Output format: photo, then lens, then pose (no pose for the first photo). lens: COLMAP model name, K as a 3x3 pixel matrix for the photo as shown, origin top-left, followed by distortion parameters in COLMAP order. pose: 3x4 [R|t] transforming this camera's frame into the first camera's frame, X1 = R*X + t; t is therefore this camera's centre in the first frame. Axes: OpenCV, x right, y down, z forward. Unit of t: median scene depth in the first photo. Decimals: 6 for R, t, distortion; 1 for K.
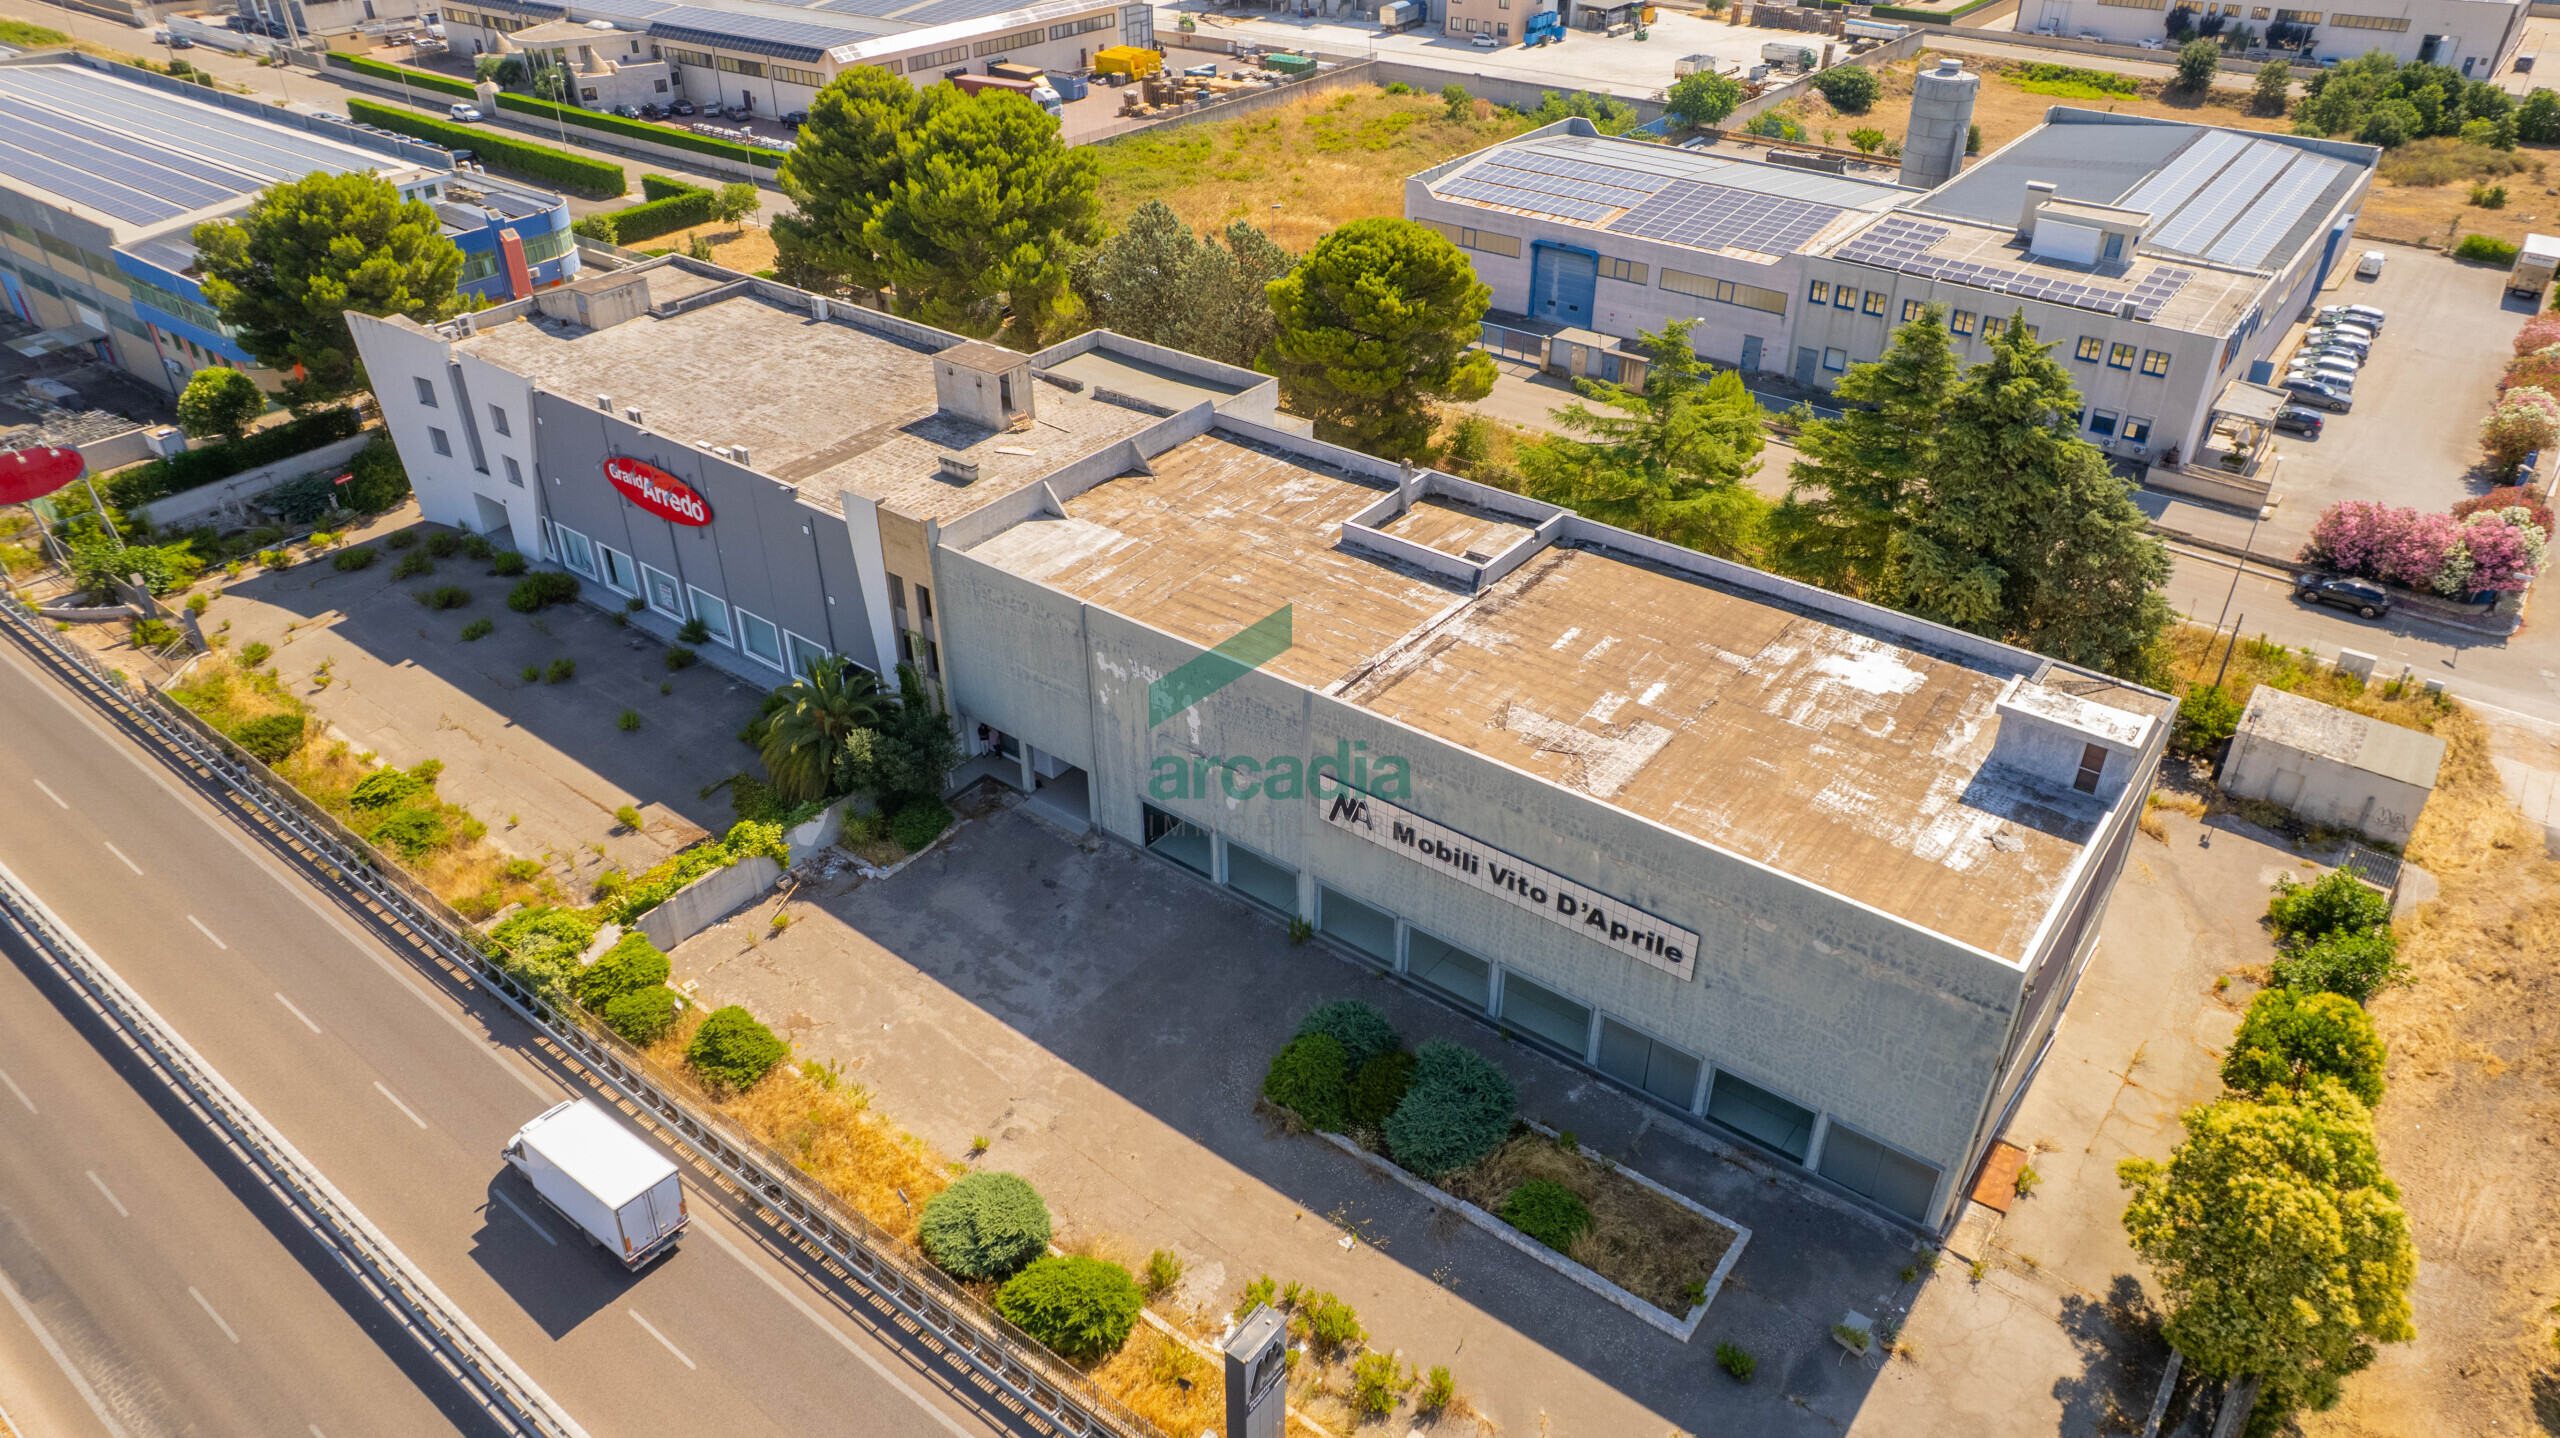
lens RADIAL K [[1659.7, 0, 1271.7], [0, 1659.7, 731.7], [0, 0, 1]] dist [-0.073964, 0.065719]
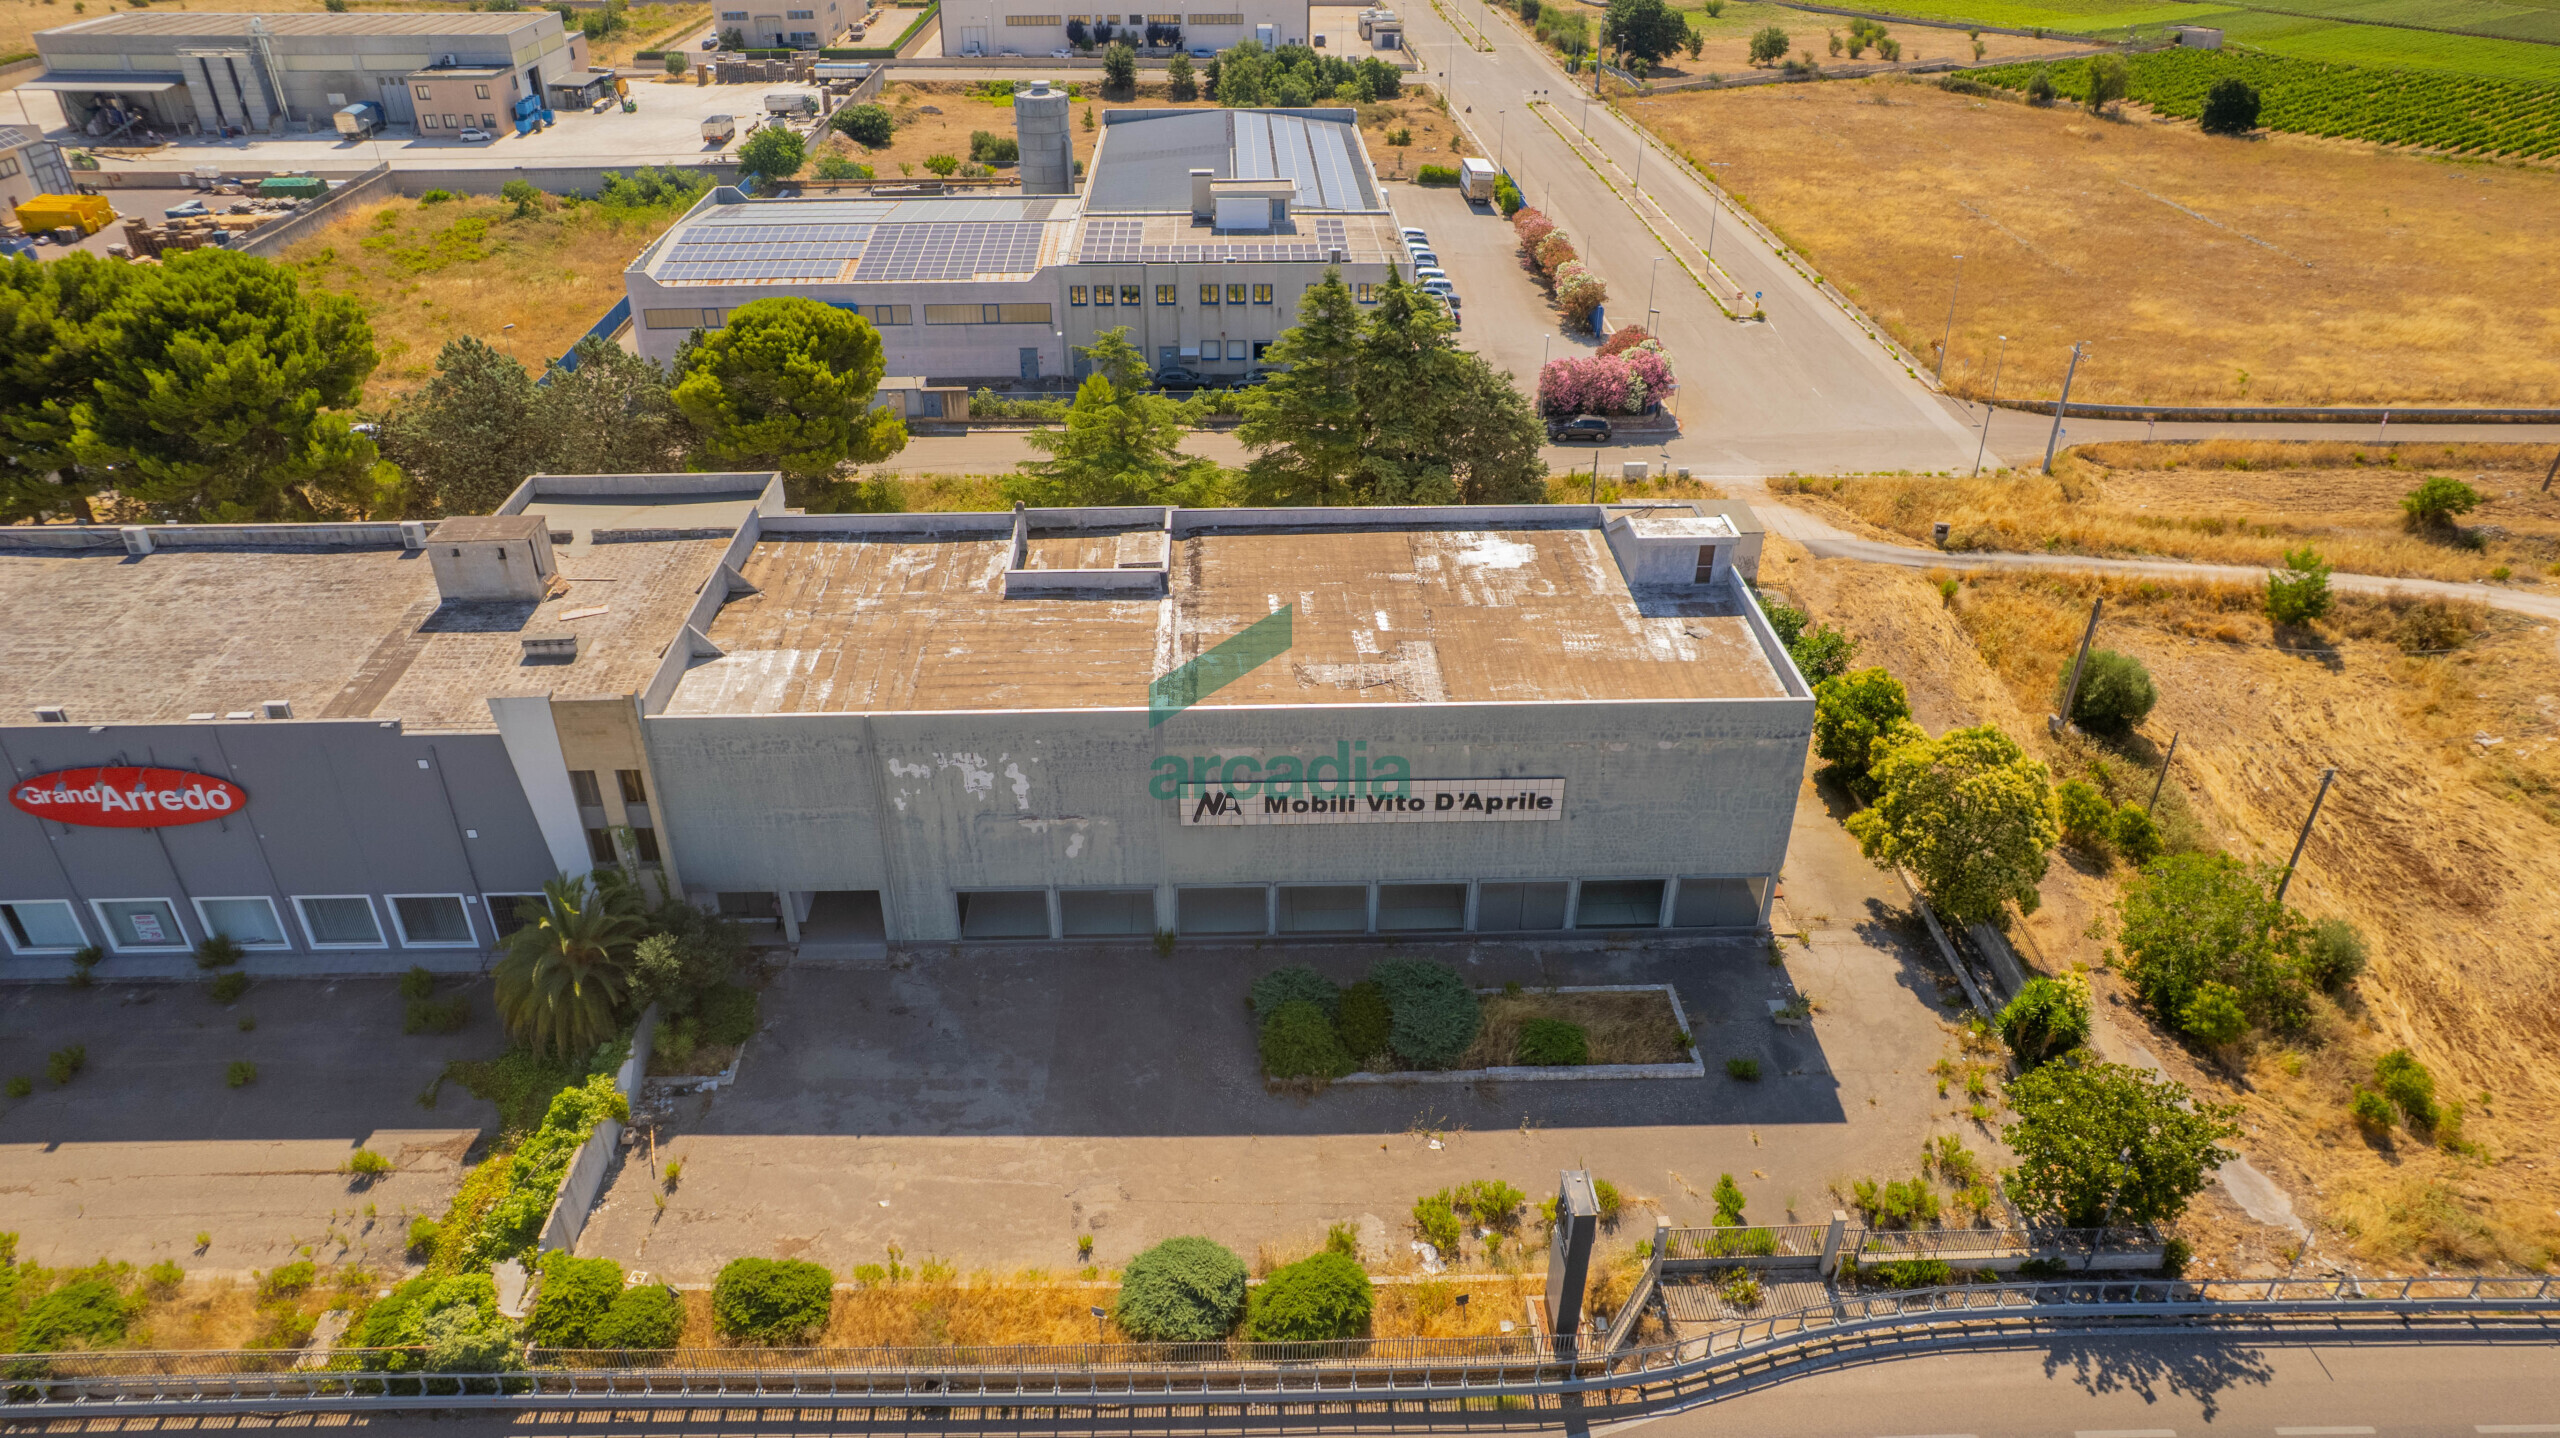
lens RADIAL K [[1638.9, 0, 1271.4], [0, 1638.9, 730.6], [0, 0, 1]] dist [-0.073348, 0.063069]
pose [[0.771862, -0.328149, 0.544562, -0.418187], [0.340476, 0.936684, 0.081849, -0.061954], [-0.536941, 0.122234, 0.834717, 0.078070]]
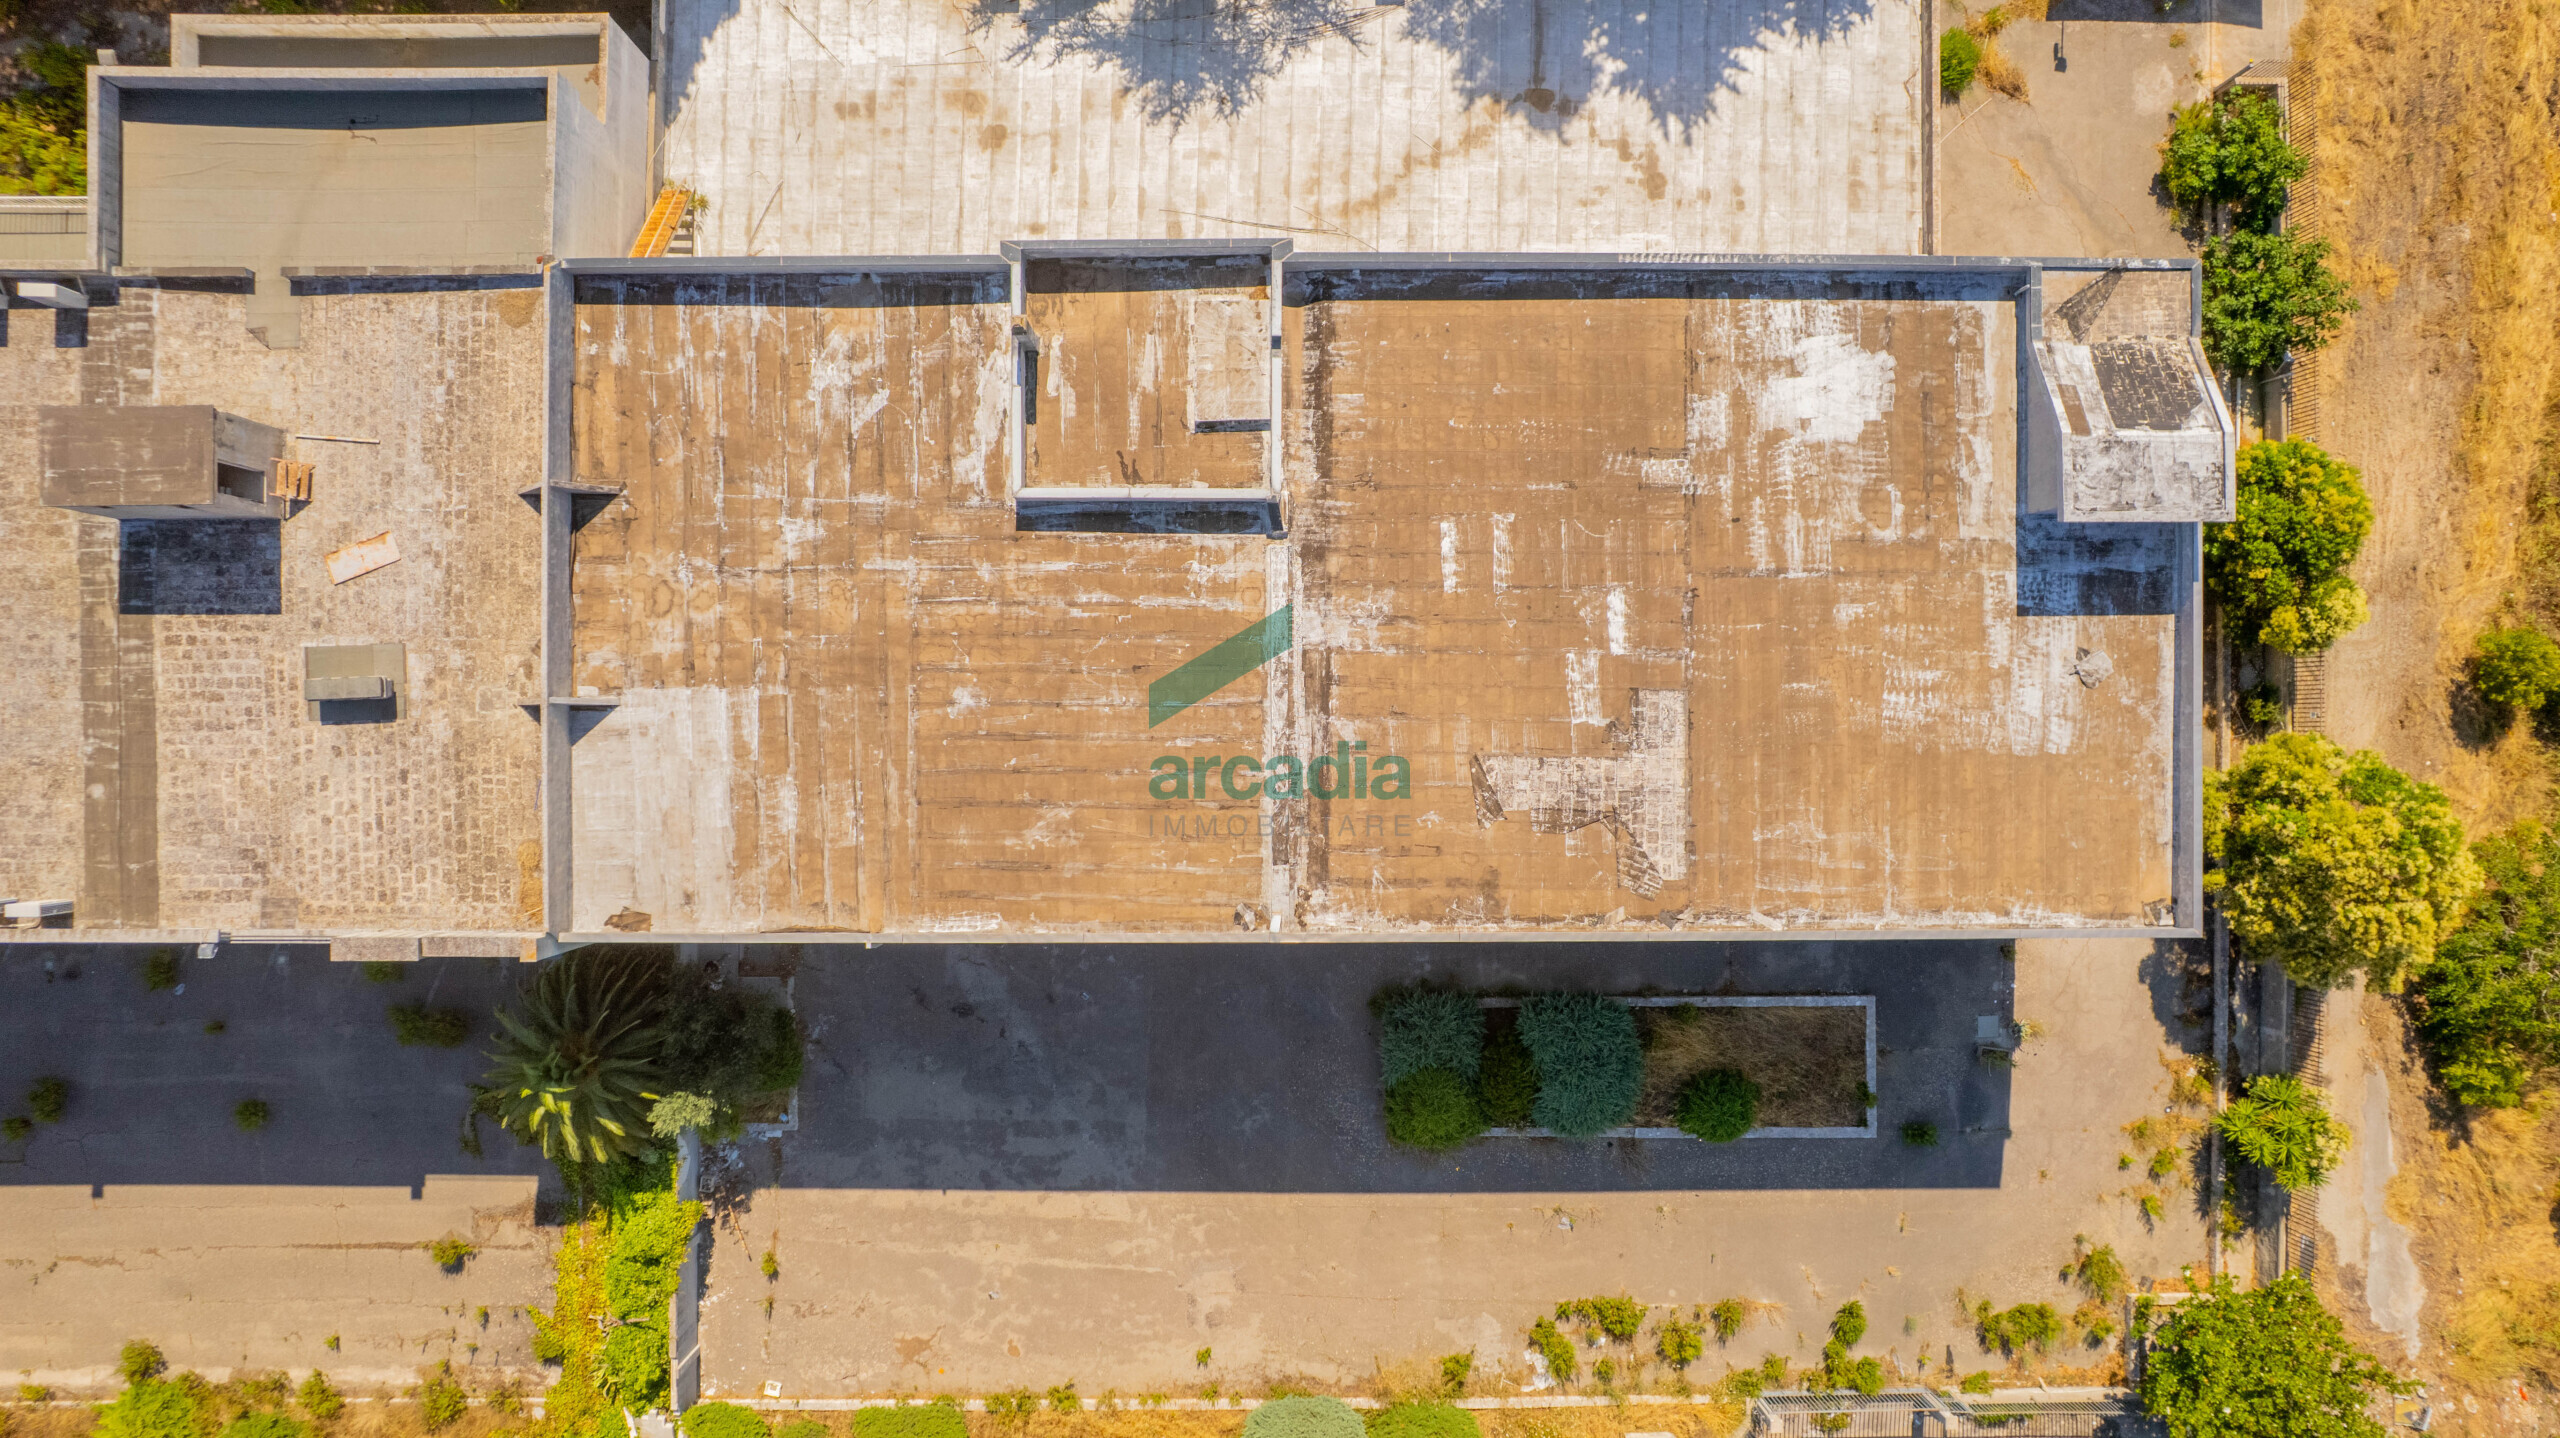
lens RADIAL K [[1671.5, 0, 1273.3], [0, 1671.5, 746.9], [0, 0, 1]] dist [-0.075760, 0.068794]
pose [[0.790819, -0.612018, 0.006352, 0.059207], [0.324507, 0.428067, 0.843477, -0.591161], [-0.518942, -0.664976, 0.537128, 0.554165]]
